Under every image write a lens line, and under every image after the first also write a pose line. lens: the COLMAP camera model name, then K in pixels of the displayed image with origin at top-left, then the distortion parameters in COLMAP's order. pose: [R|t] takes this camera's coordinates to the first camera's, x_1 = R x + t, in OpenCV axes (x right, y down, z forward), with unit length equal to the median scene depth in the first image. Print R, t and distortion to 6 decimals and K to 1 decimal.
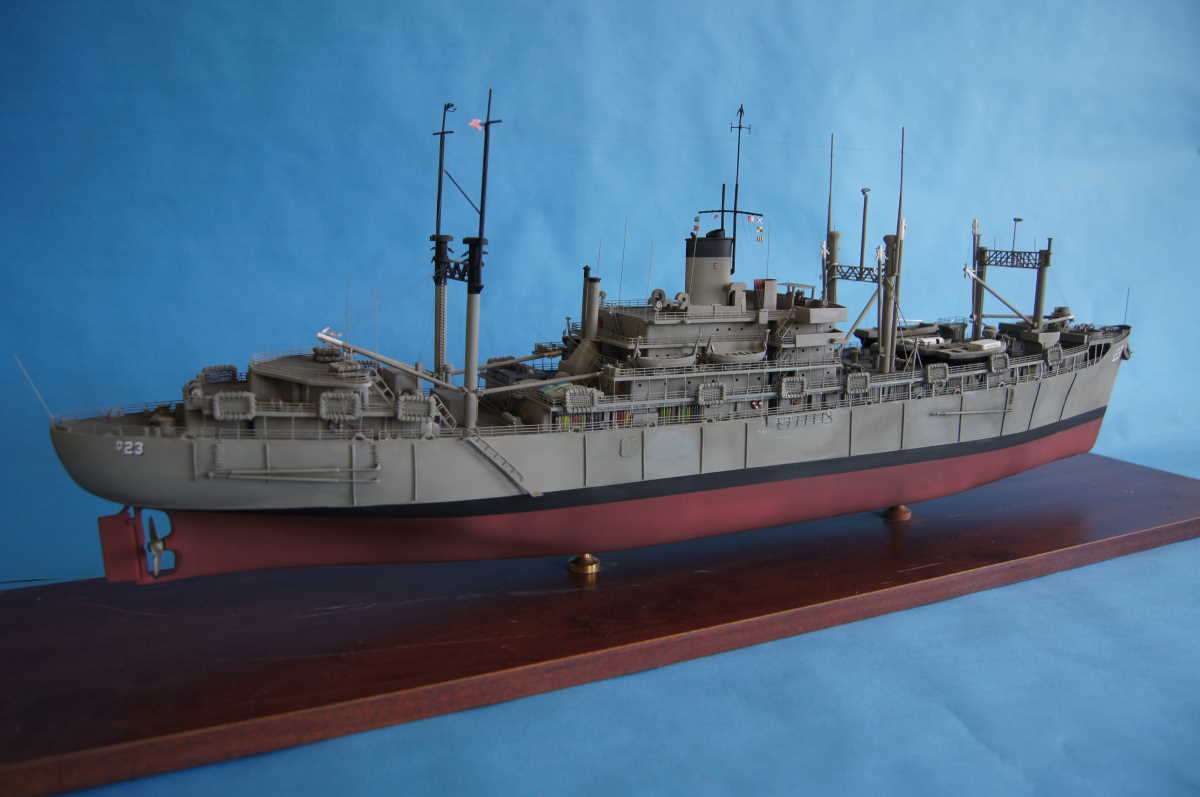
lens RADIAL K [[943.1, 0, 600.0], [0, 943.1, 398.5], [0, 0, 1]] dist [-0.087499, 0.007868]
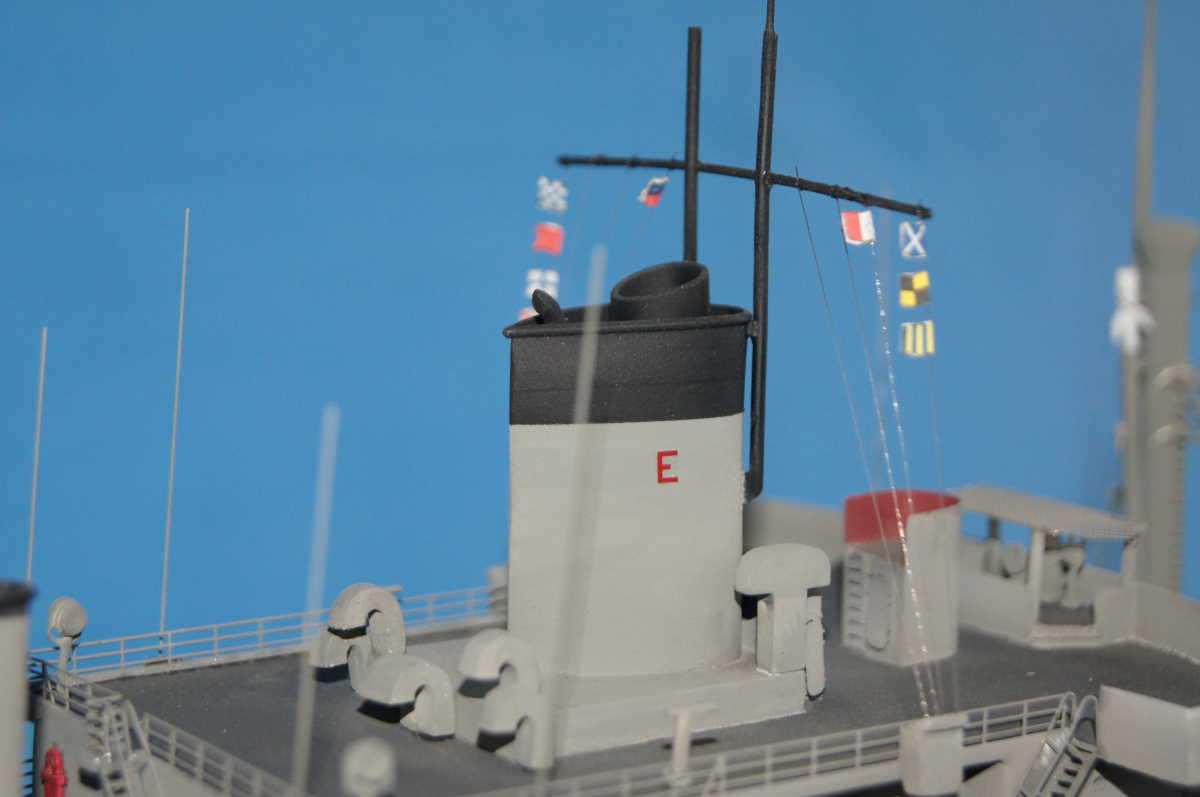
lens RADIAL K [[2691.0, 0, 600.0], [0, 2691.0, 398.5], [0, 0, 1]] dist [0.031161, -0.082038]
pose [[0.986512, -0.022122, 0.162188, 0.022582], [0.028957, 0.998784, -0.039901, -0.135017], [-0.161108, 0.044059, 0.985953, 0.475331]]
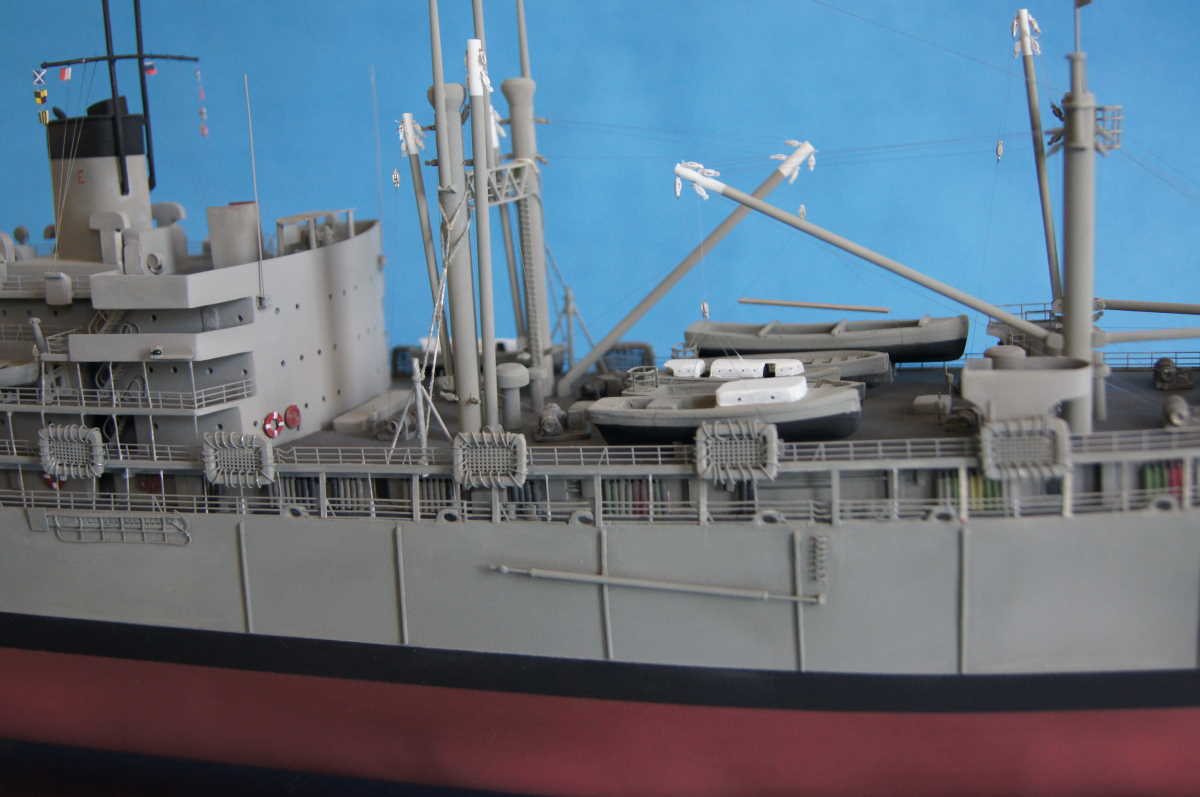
lens RADIAL K [[1539.7, 0, 600.0], [0, 1539.7, 398.5], [0, 0, 1]] dist [-0.028377, -0.028342]
pose [[0.719327, 0.089256, -0.688913, 0.858431], [-0.076999, 0.995845, 0.048624, -0.088766], [0.690391, 0.018069, 0.723211, 0.632228]]
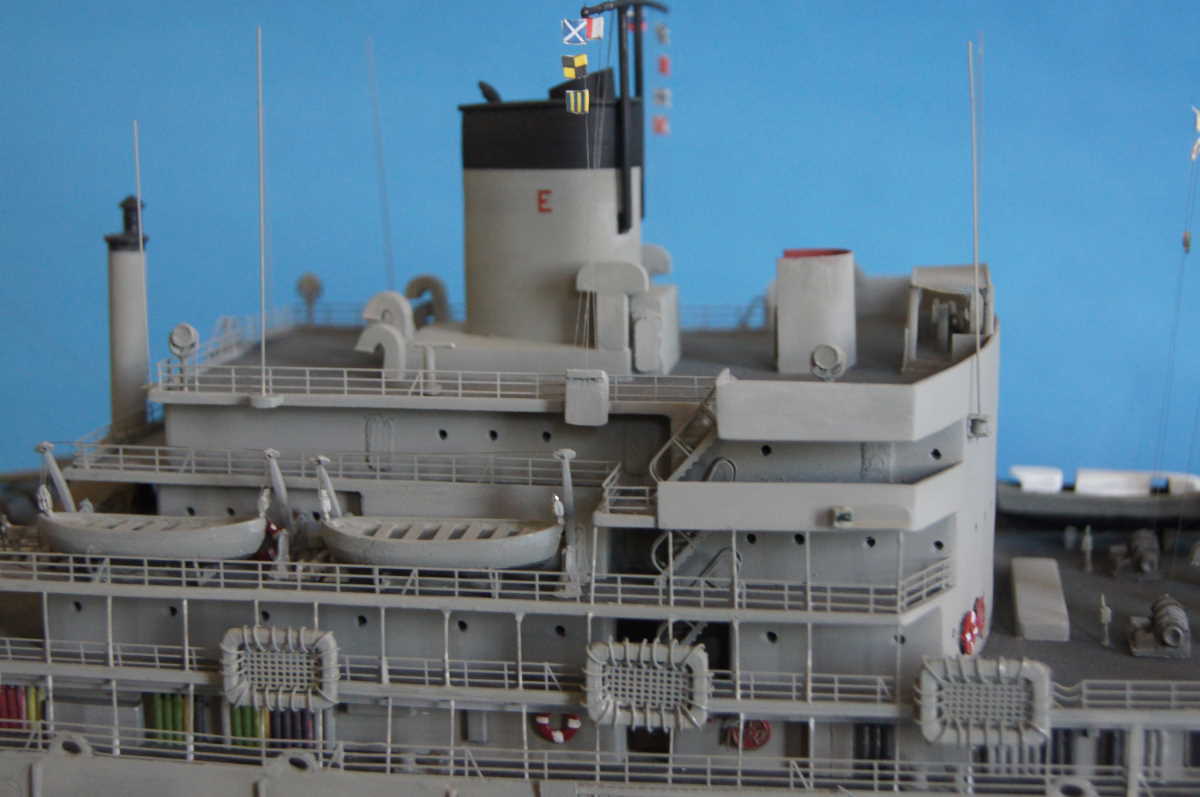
lens RADIAL K [[2059.3, 0, 600.0], [0, 2059.3, 398.5], [0, 0, 1]] dist [-0.039125, 0.131246]
pose [[0.803822, 0.071449, -0.590564, 0.504469], [-0.086781, 0.996225, 0.002409, -0.086814], [0.588506, 0.049313, 0.806987, 0.526892]]
